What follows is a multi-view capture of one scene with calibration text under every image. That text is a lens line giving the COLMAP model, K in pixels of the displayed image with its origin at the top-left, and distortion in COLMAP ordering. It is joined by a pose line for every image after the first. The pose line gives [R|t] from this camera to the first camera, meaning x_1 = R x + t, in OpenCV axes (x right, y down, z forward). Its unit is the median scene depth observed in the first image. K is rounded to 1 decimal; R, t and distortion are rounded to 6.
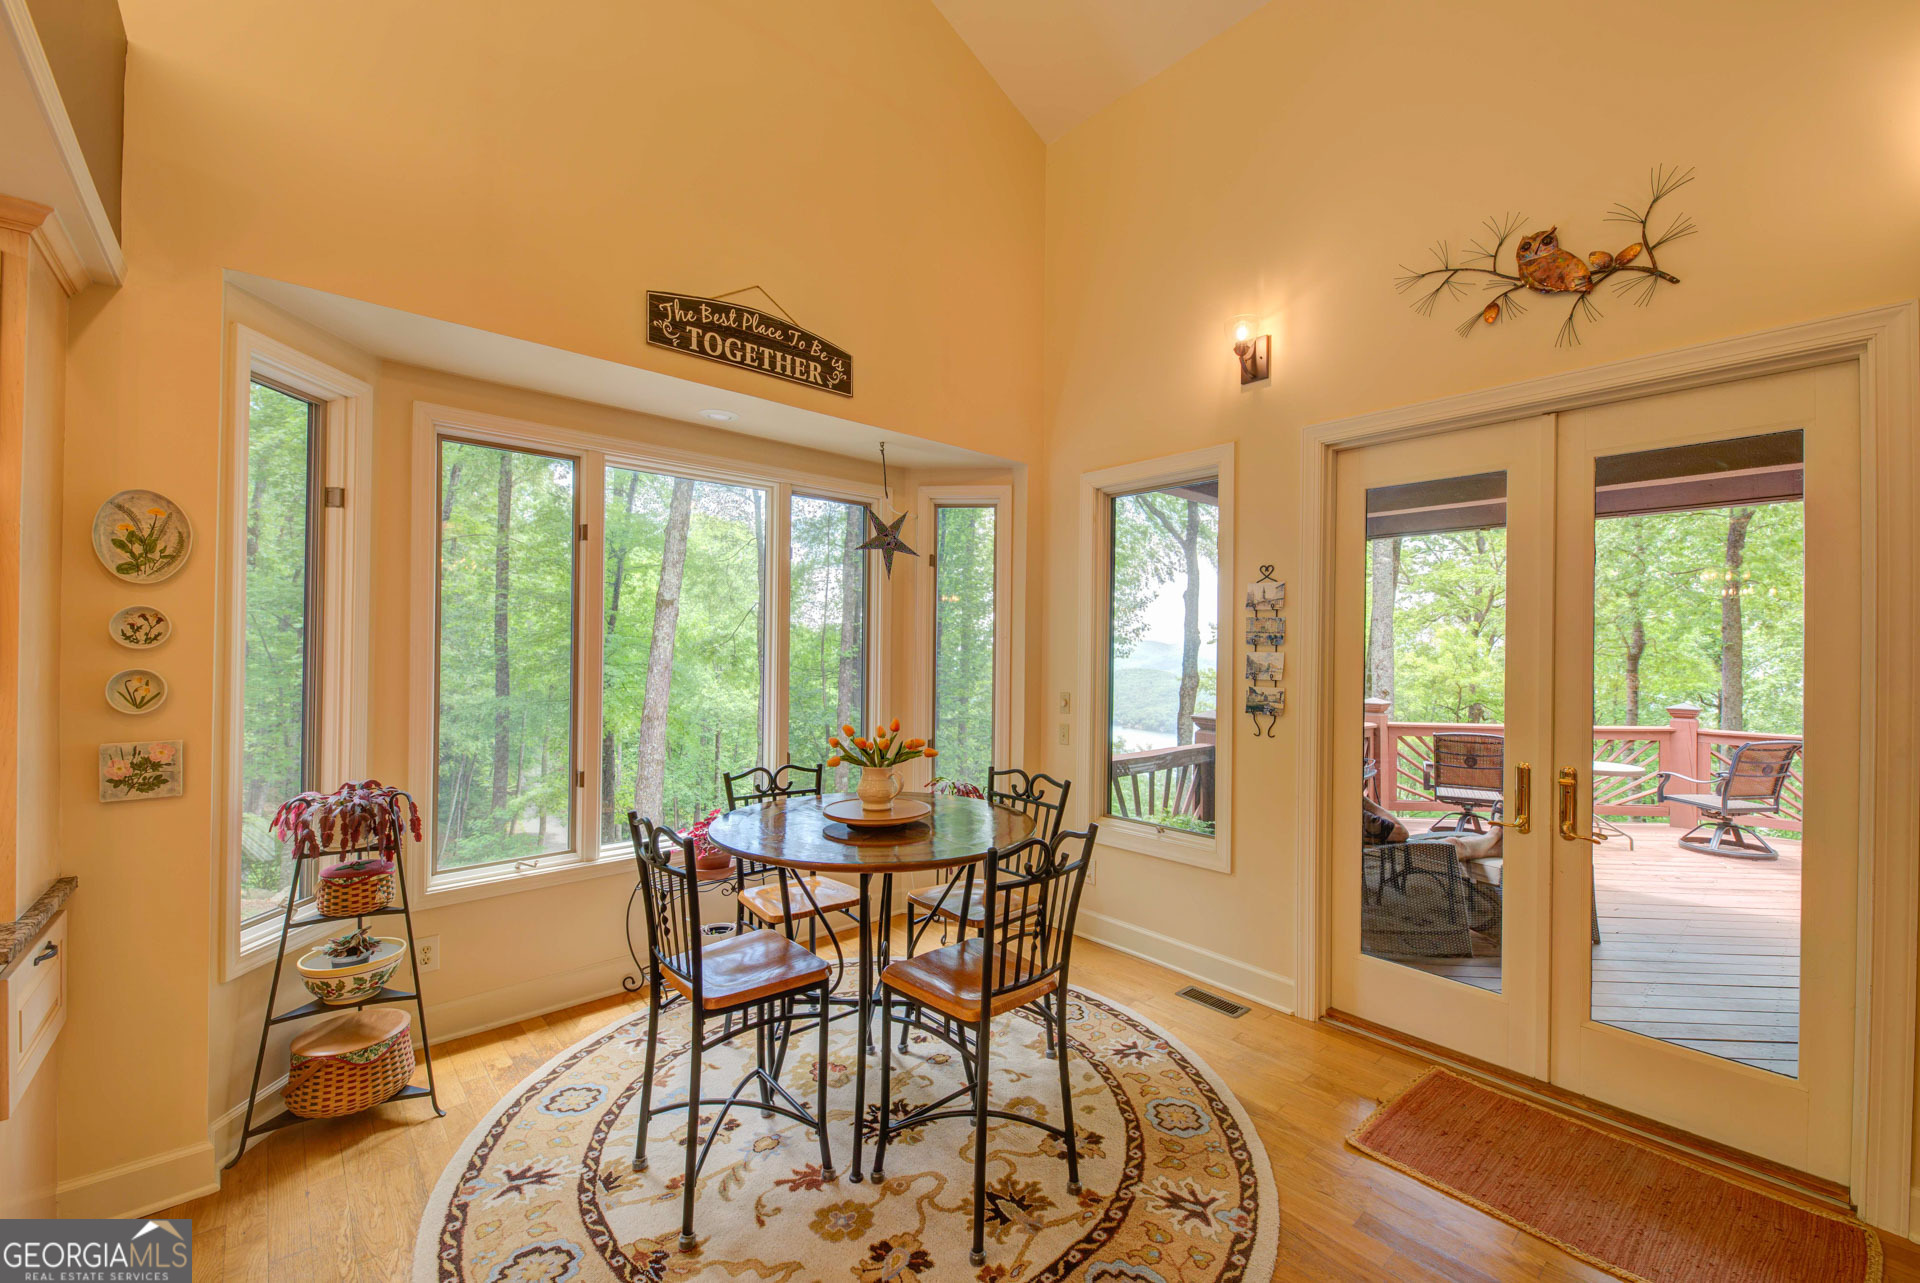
lens RADIAL K [[766.6, 0, 959.7], [0, 766.6, 645.5], [0, 0, 1]] dist [0.012842, -0.007128]
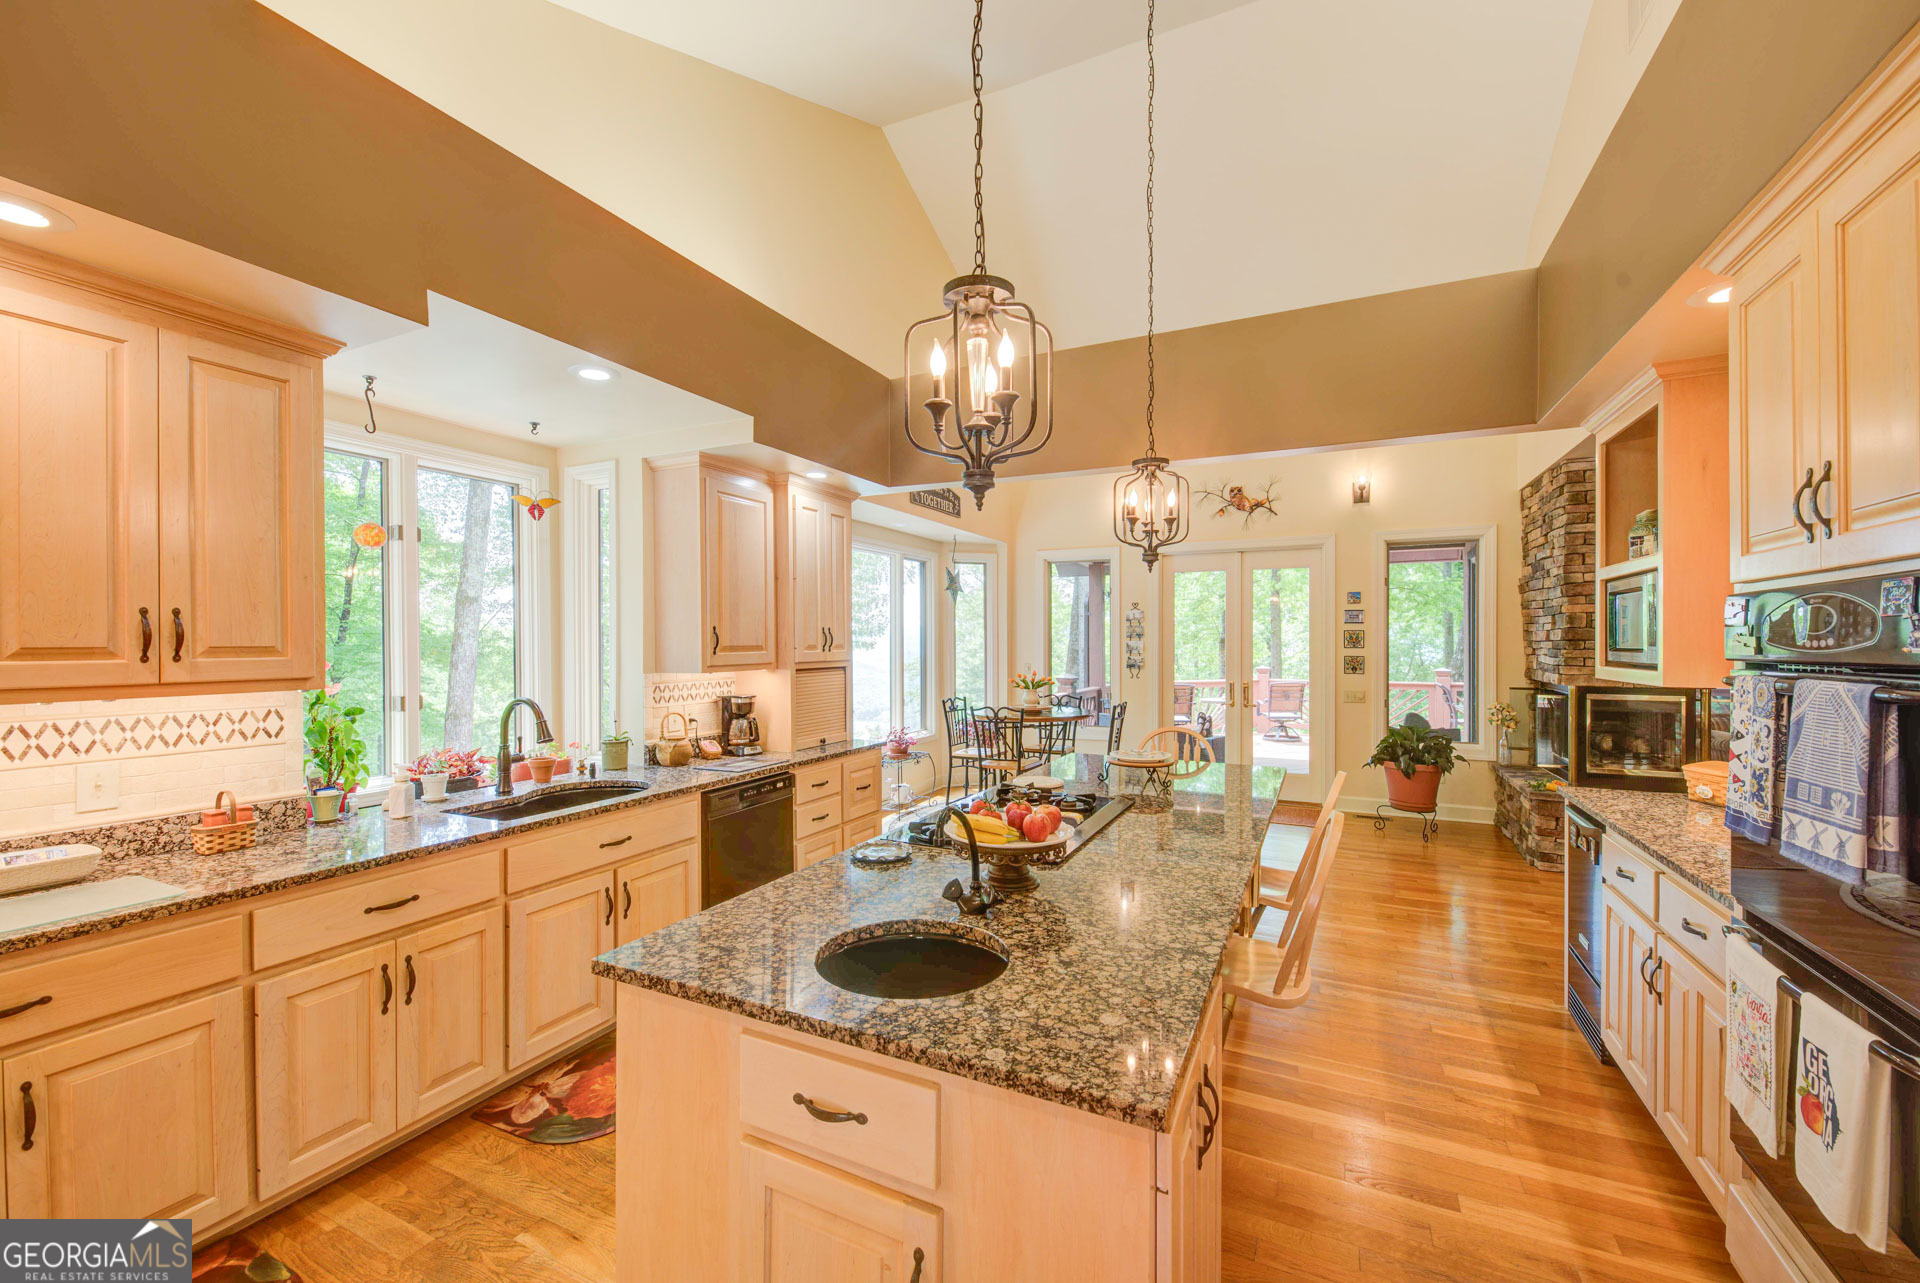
lens RADIAL K [[764.8, 0, 962.1], [0, 764.8, 646.1], [0, 0, 1]] dist [0.002944, 0.000044]
pose [[0.919738, -0.017044, 0.392164, -1.075026], [0.011997, 0.999811, 0.015316, -0.019054], [-0.392351, -0.009382, 0.919768, -0.989038]]
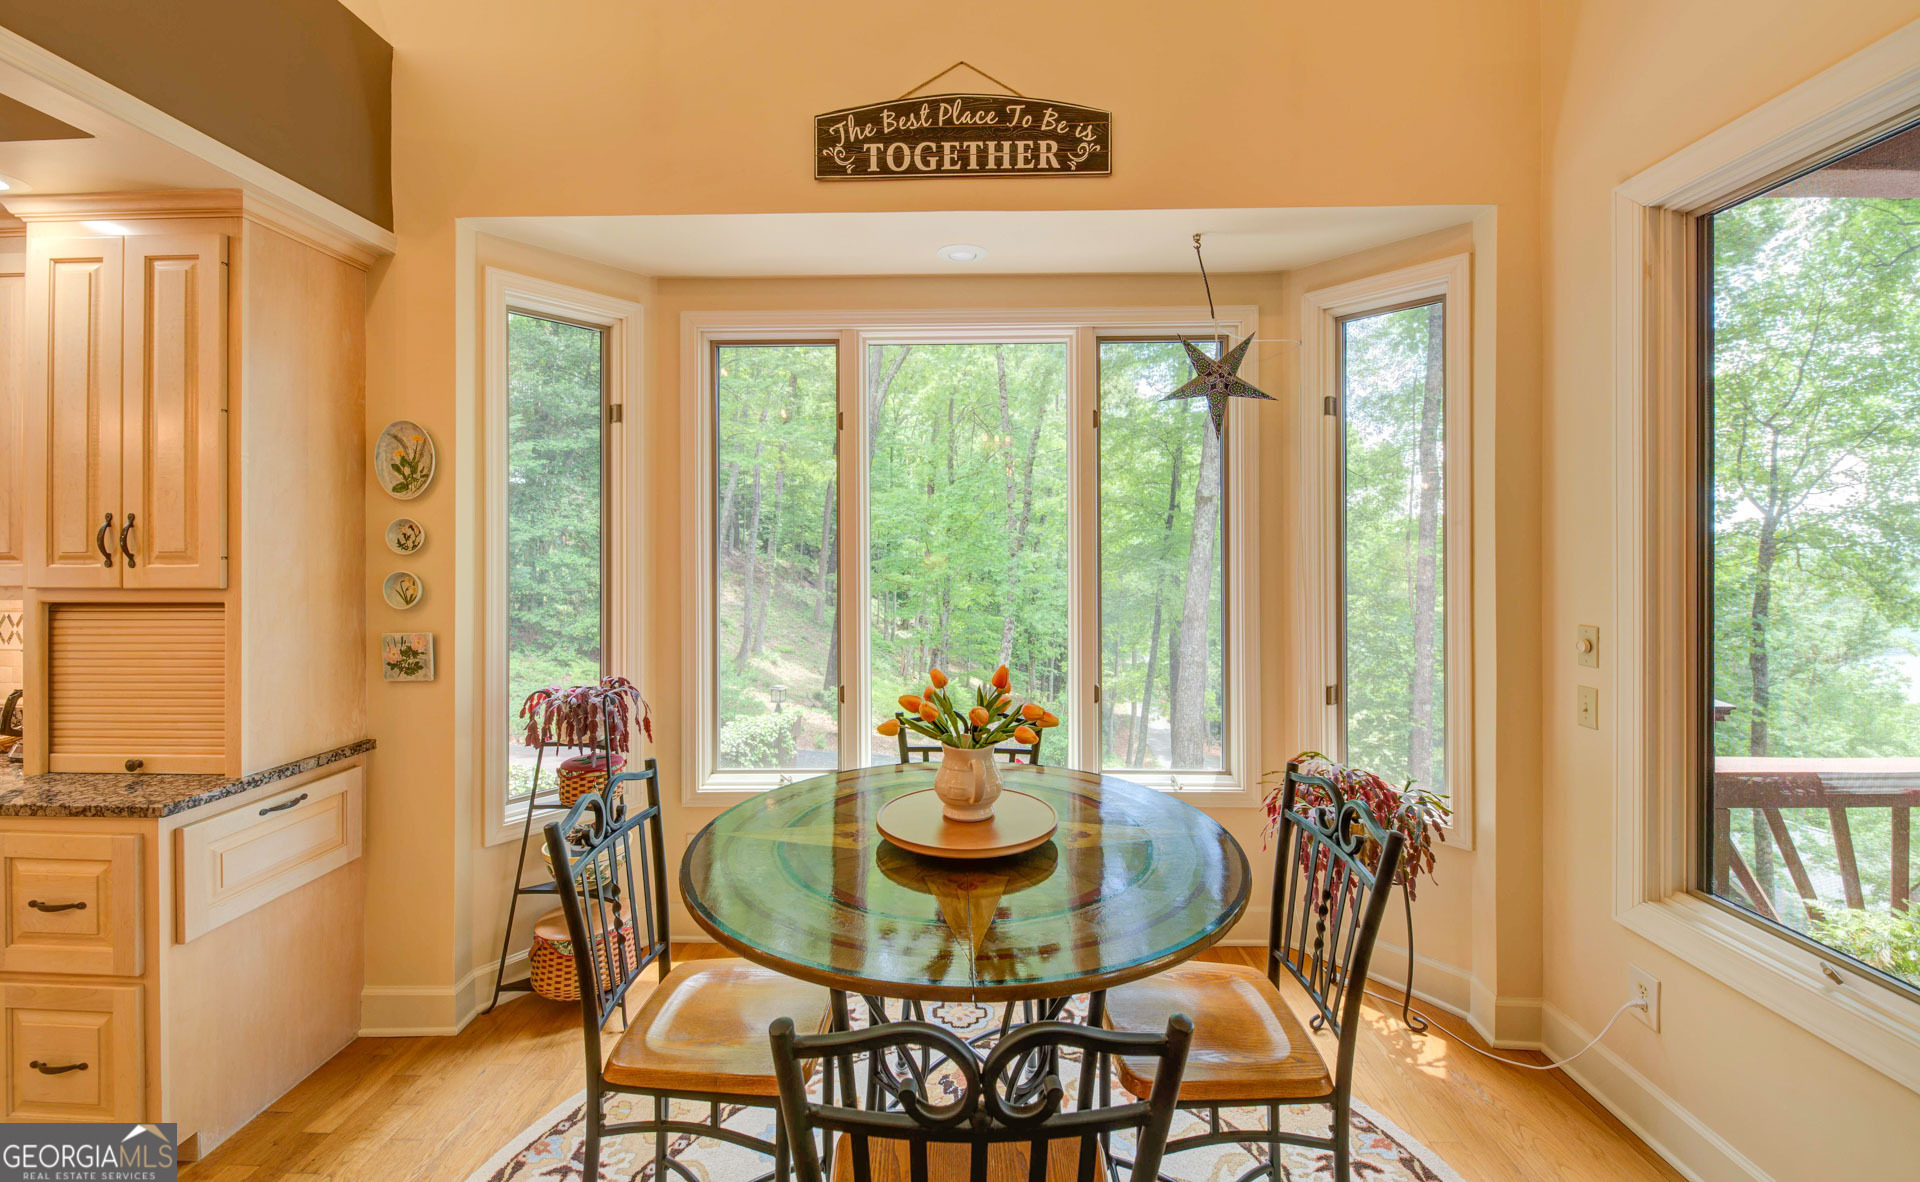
lens RADIAL K [[767.1, 0, 957.4], [0, 767.1, 544.3], [0, 0, 1]] dist [0.005592, -0.000059]
pose [[0.735788, -0.014263, -0.677062, 0.240047], [0.014408, 0.999882, -0.005407, 0.004730], [0.677059, -0.005777, 0.735906, 0.458965]]
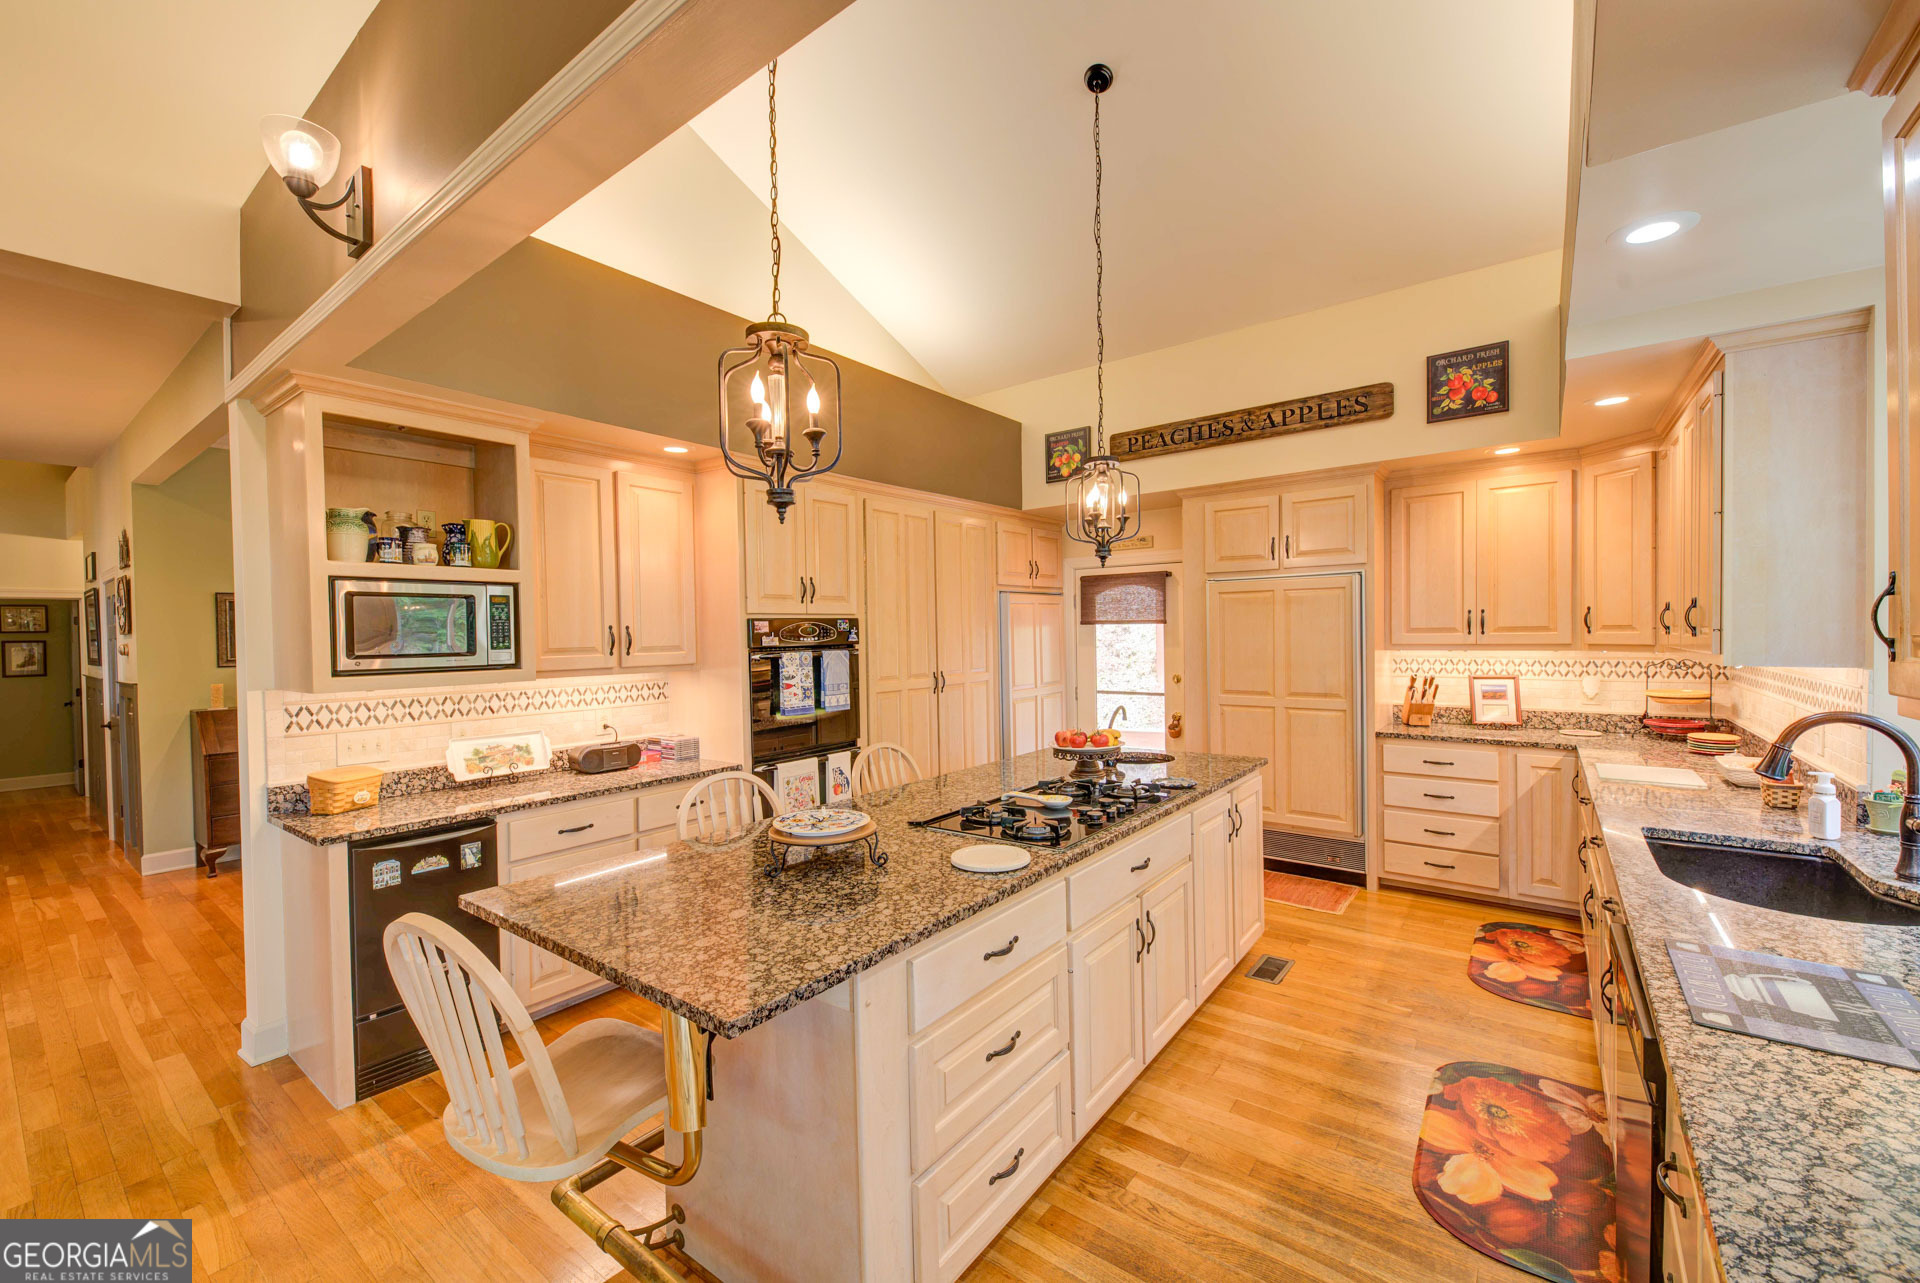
lens RADIAL K [[766.6, 0, 959.7], [0, 766.6, 645.5], [0, 0, 1]] dist [0.012842, -0.007128]
pose [[-0.979464, 0.007442, -0.201484, -0.400192], [0.006296, 0.999960, 0.006327, -0.003841], [0.201523, 0.004928, -0.979471, 0.608125]]
